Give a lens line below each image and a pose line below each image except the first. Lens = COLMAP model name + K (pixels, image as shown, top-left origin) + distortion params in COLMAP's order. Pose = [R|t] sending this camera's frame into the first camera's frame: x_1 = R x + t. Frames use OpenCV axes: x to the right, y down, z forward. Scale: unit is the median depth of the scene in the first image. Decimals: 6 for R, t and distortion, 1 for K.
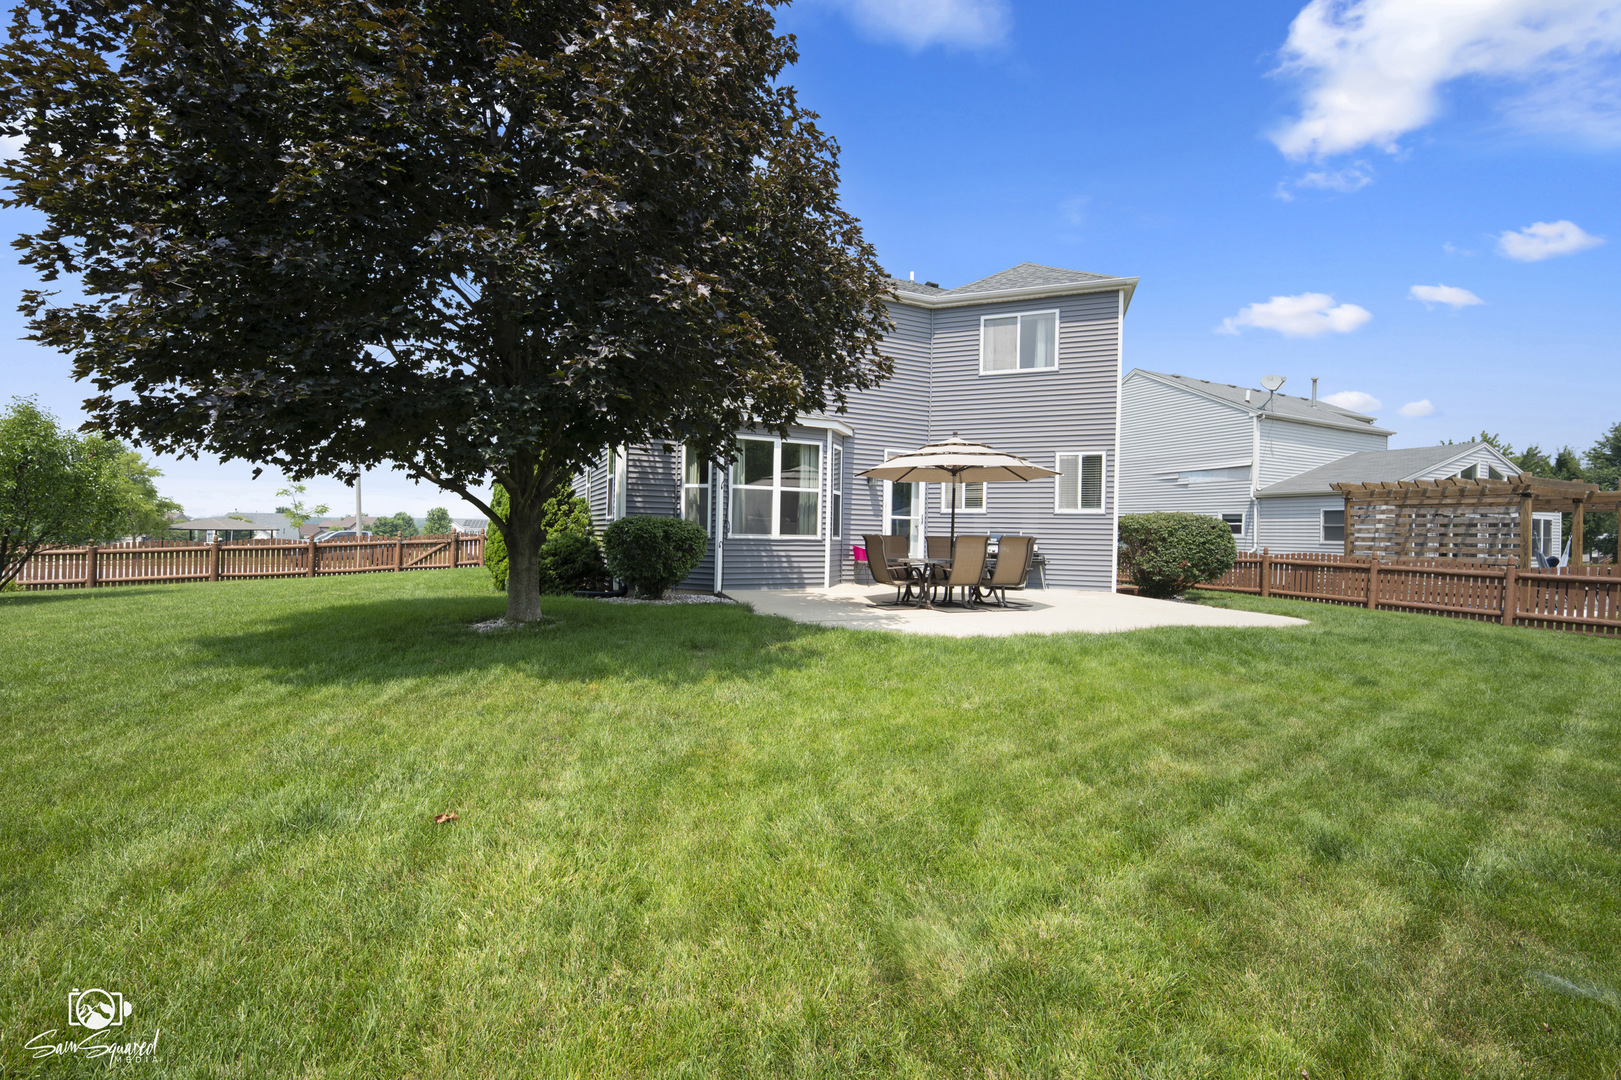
lens RADIAL K [[672.4, 0, 807.2], [0, 672.4, 540.3], [0, 0, 1]] dist [0.024530, -0.025455]
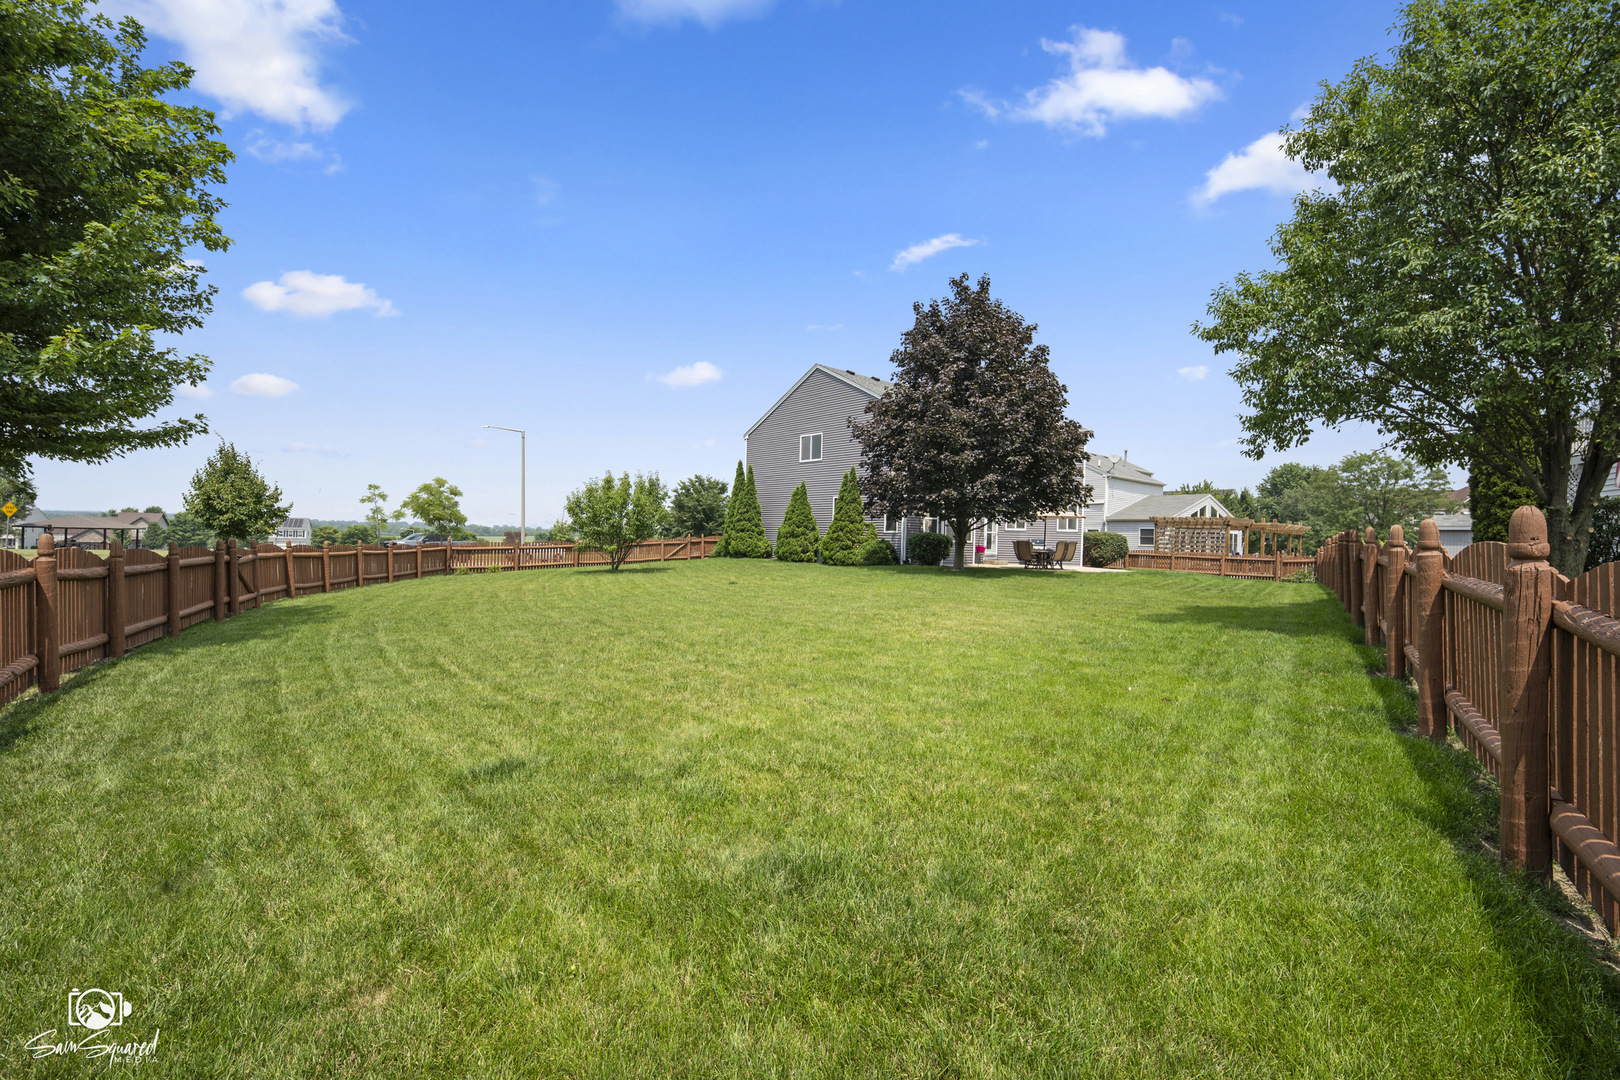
lens RADIAL K [[672.0, 0, 806.7], [0, 672.0, 540.3], [0, 0, 1]] dist [0.024530, -0.025455]
pose [[0.963804, 0.003368, 0.266591, -1.058330], [-0.002968, 0.999994, -0.001904, -0.005500], [-0.266596, 0.001044, 0.963808, -0.963676]]
